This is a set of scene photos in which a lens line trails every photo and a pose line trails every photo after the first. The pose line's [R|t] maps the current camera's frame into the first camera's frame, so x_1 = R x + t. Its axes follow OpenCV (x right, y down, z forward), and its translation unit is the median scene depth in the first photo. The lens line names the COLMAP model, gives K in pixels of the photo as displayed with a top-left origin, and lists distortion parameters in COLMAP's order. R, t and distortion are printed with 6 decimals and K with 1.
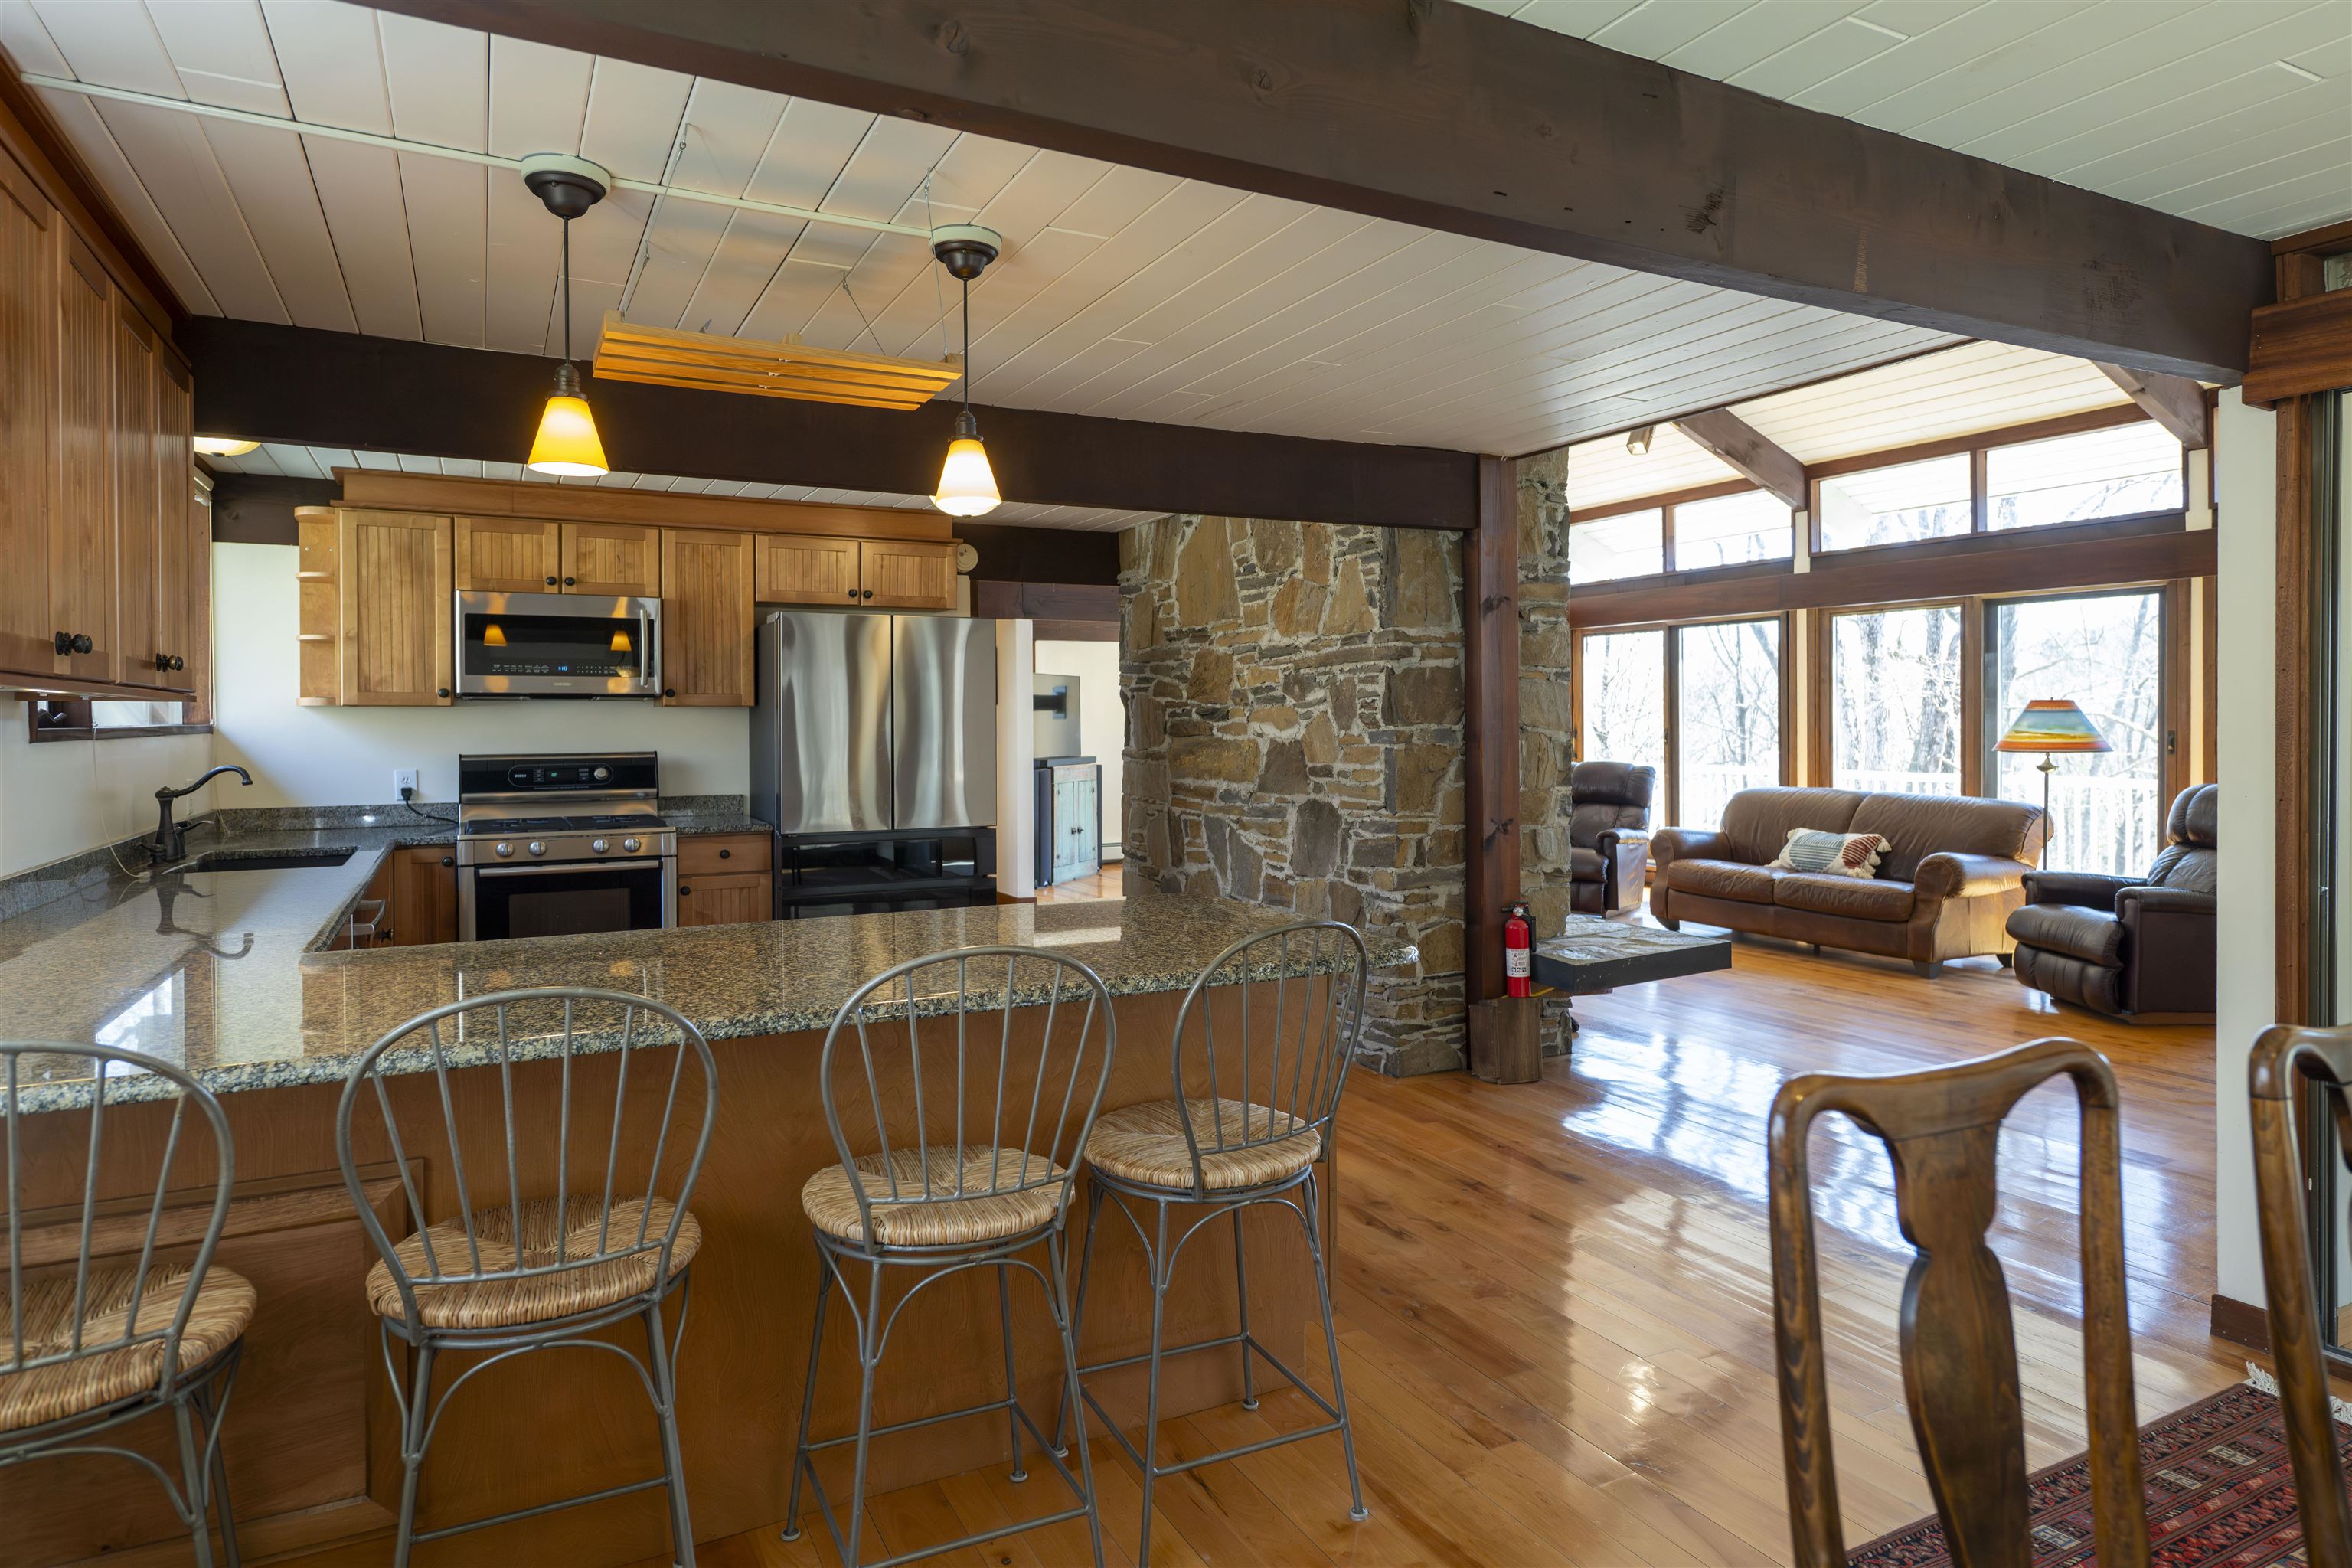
lens RADIAL K [[1356.0, 0, 1160.1], [0, 1356.0, 722.7], [0, 0, 1]] dist [-0.004025, 0.001788]
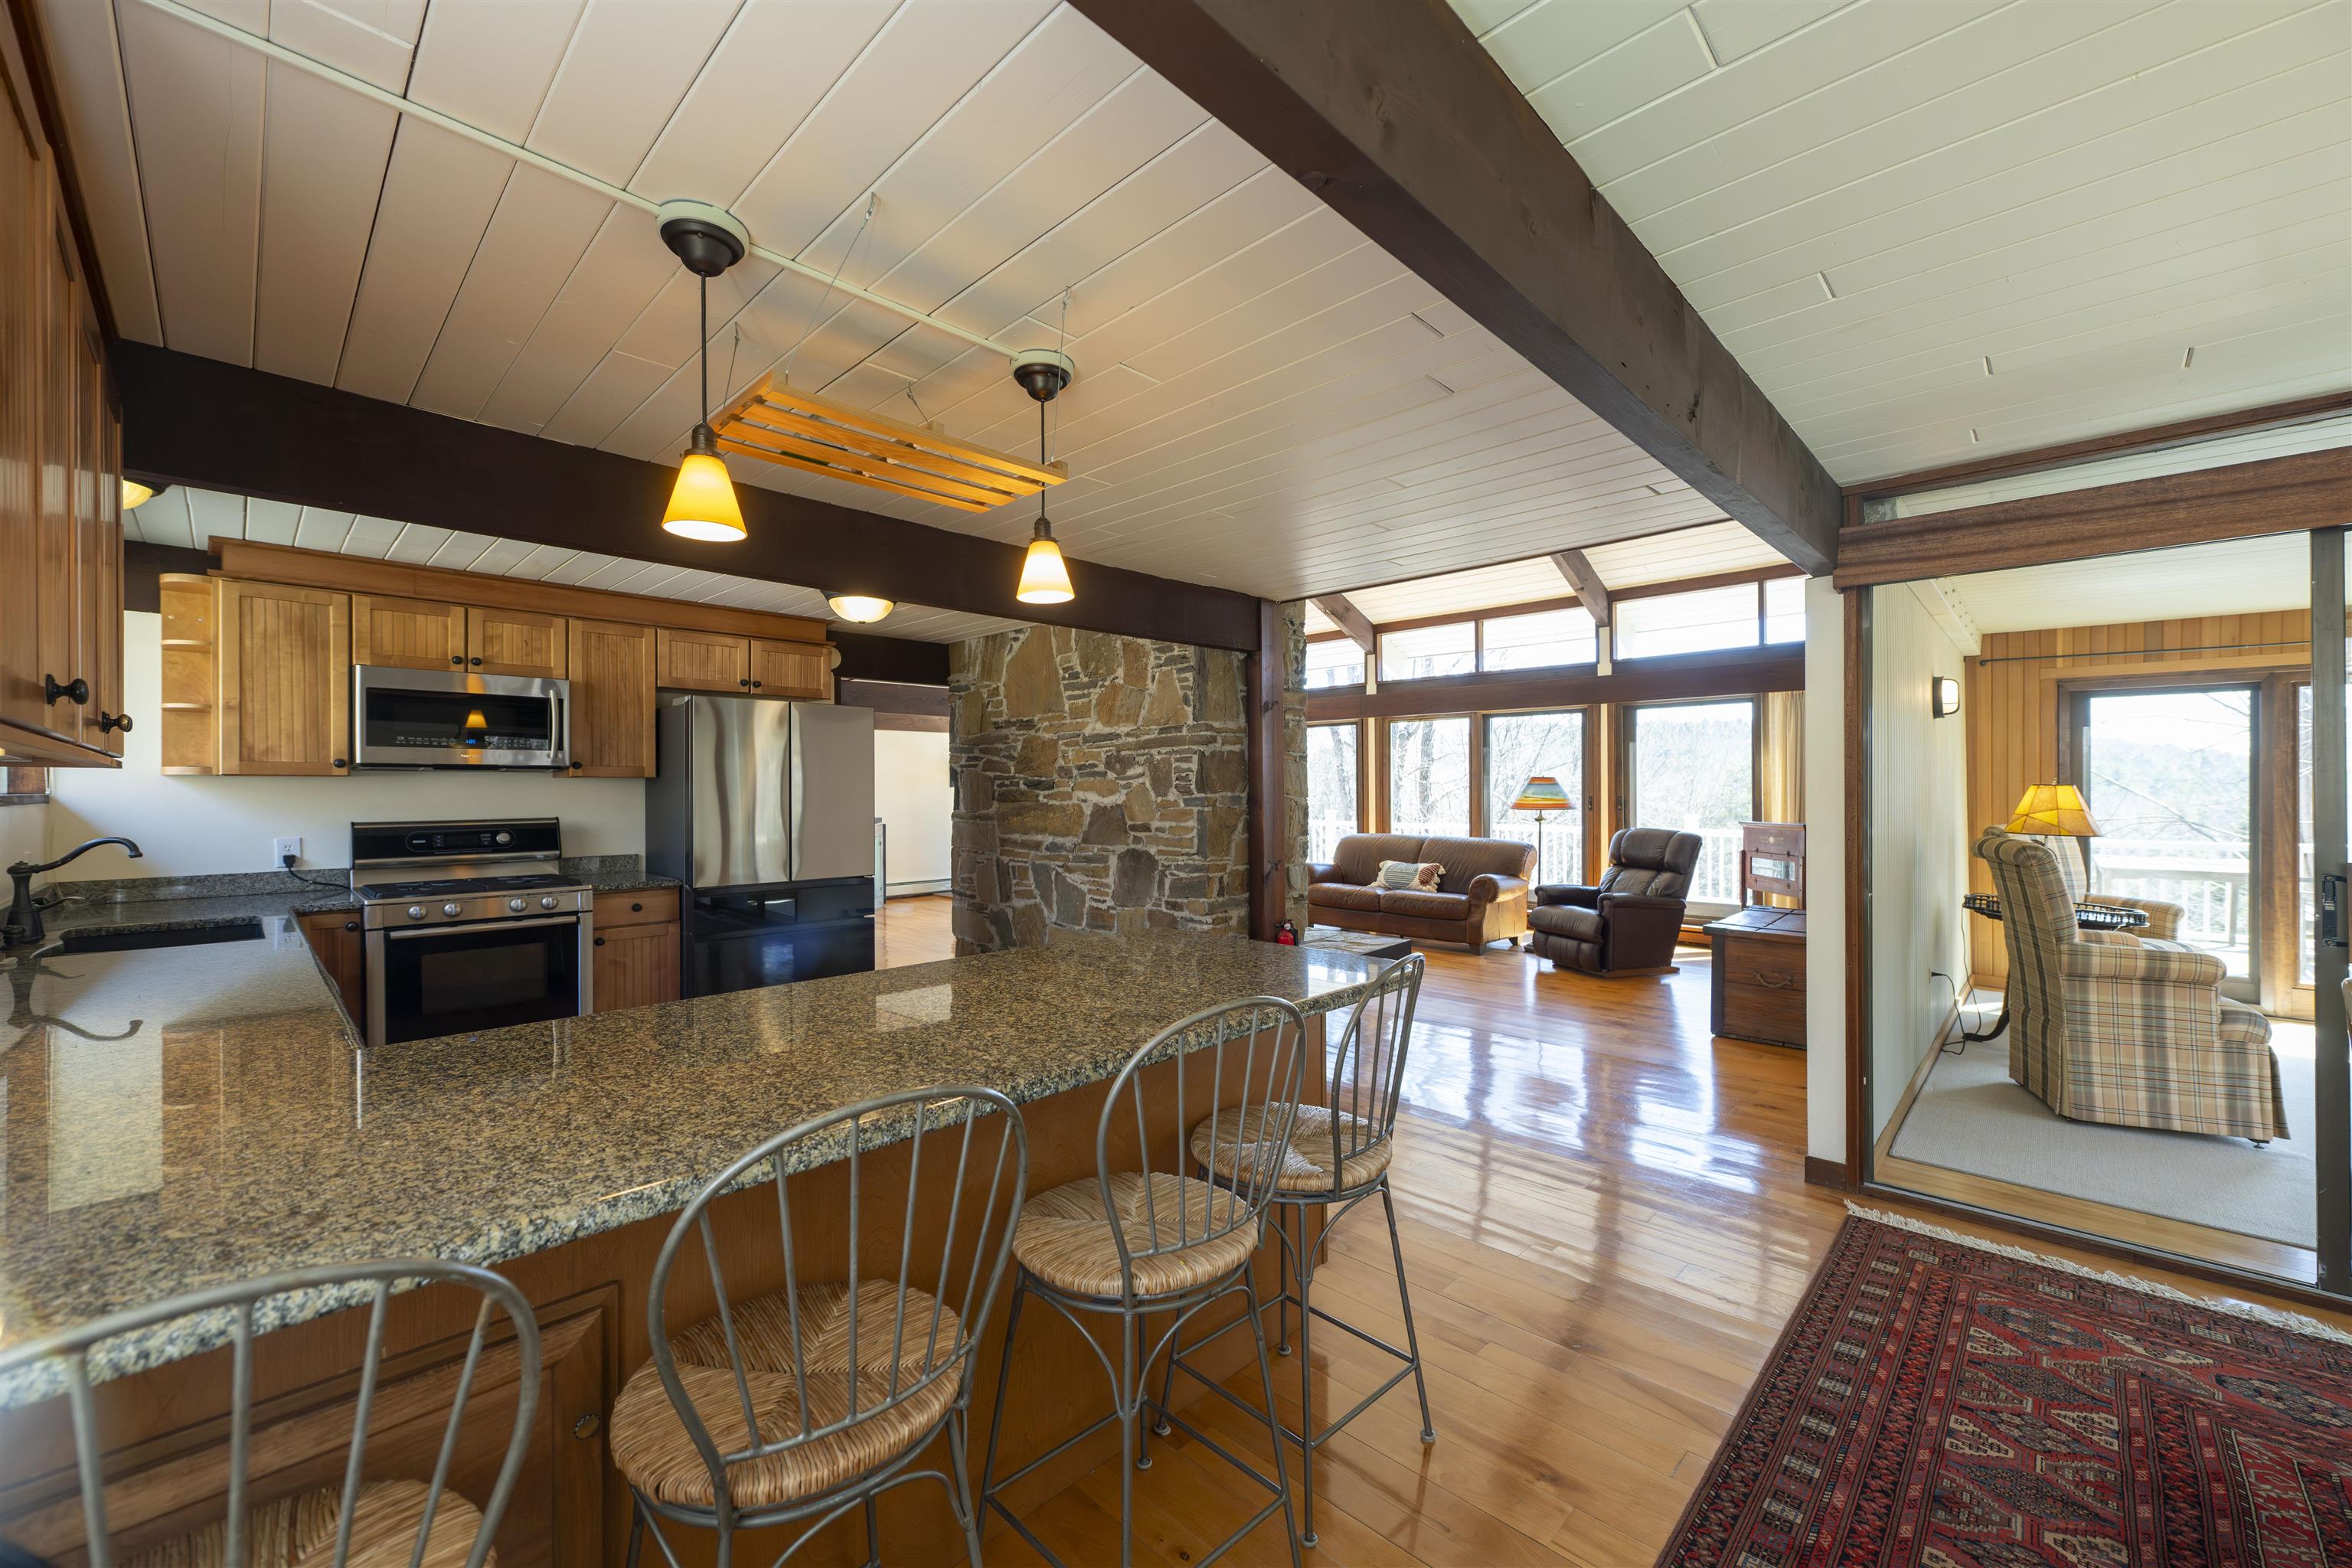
lens RADIAL K [[939.4, 0, 1166.9], [0, 939.4, 785.2], [0, 0, 1]] dist [-0.000283, -0.000702]
pose [[0.948792, 0.001575, 0.315896, -0.153499], [0.000763, 0.999973, -0.007276, 0.000571], [-0.315899, 0.007145, 0.948766, 0.116570]]
